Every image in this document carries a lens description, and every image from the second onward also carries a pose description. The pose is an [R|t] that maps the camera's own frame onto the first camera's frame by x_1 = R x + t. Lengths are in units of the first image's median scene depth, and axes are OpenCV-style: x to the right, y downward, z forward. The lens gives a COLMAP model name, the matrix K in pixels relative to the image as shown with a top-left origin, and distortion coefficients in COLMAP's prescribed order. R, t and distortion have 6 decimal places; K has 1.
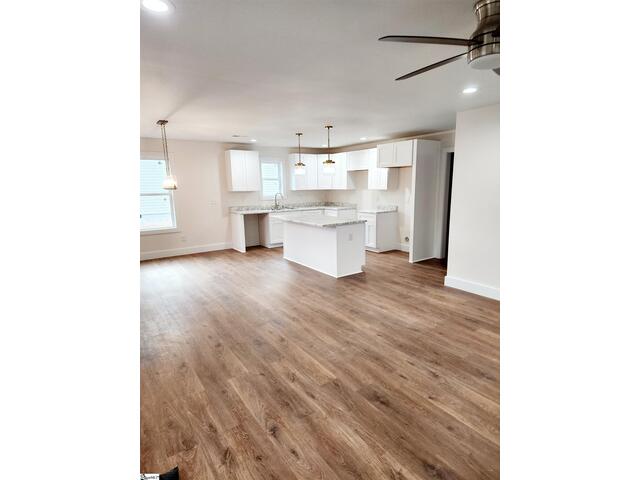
lens RADIAL K [[304.3, 0, 320.0], [0, 304.3, 240.0], [0, 0, 1]] dist [0.001597, 0.000086]
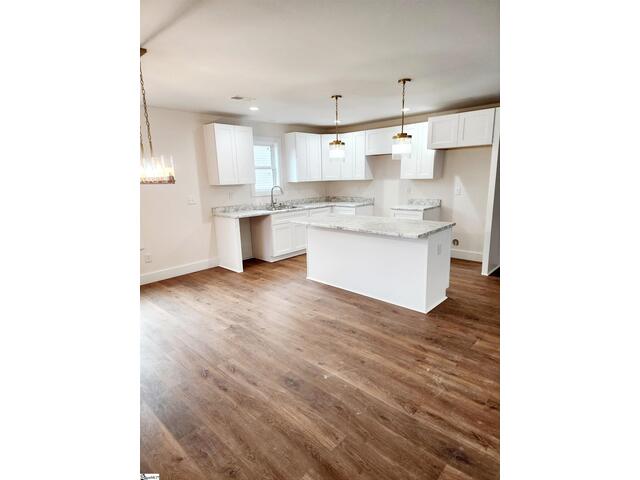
lens RADIAL K [[315.8, 0, 314.4], [0, 315.8, 240.0], [0, 0, 1]] dist [0.072822, -0.065640]
pose [[0.984718, -0.048795, 0.167182, -0.194907], [0.045490, 0.998687, 0.023542, -0.041066], [-0.168111, -0.015577, 0.985645, 0.244106]]
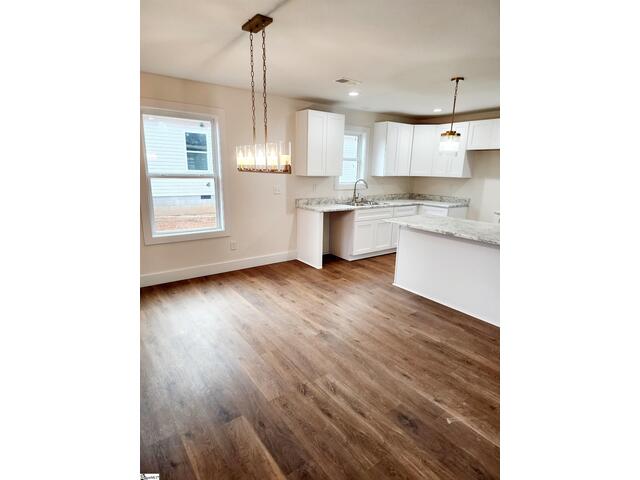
lens RADIAL K [[315.8, 0, 314.4], [0, 315.8, 240.0], [0, 0, 1]] dist [0.072822, -0.065640]
pose [[0.999258, 0.038154, -0.005210, -0.251627], [-0.037873, 0.998217, 0.046136, -0.051462], [0.006961, -0.045904, 0.998922, 0.300337]]
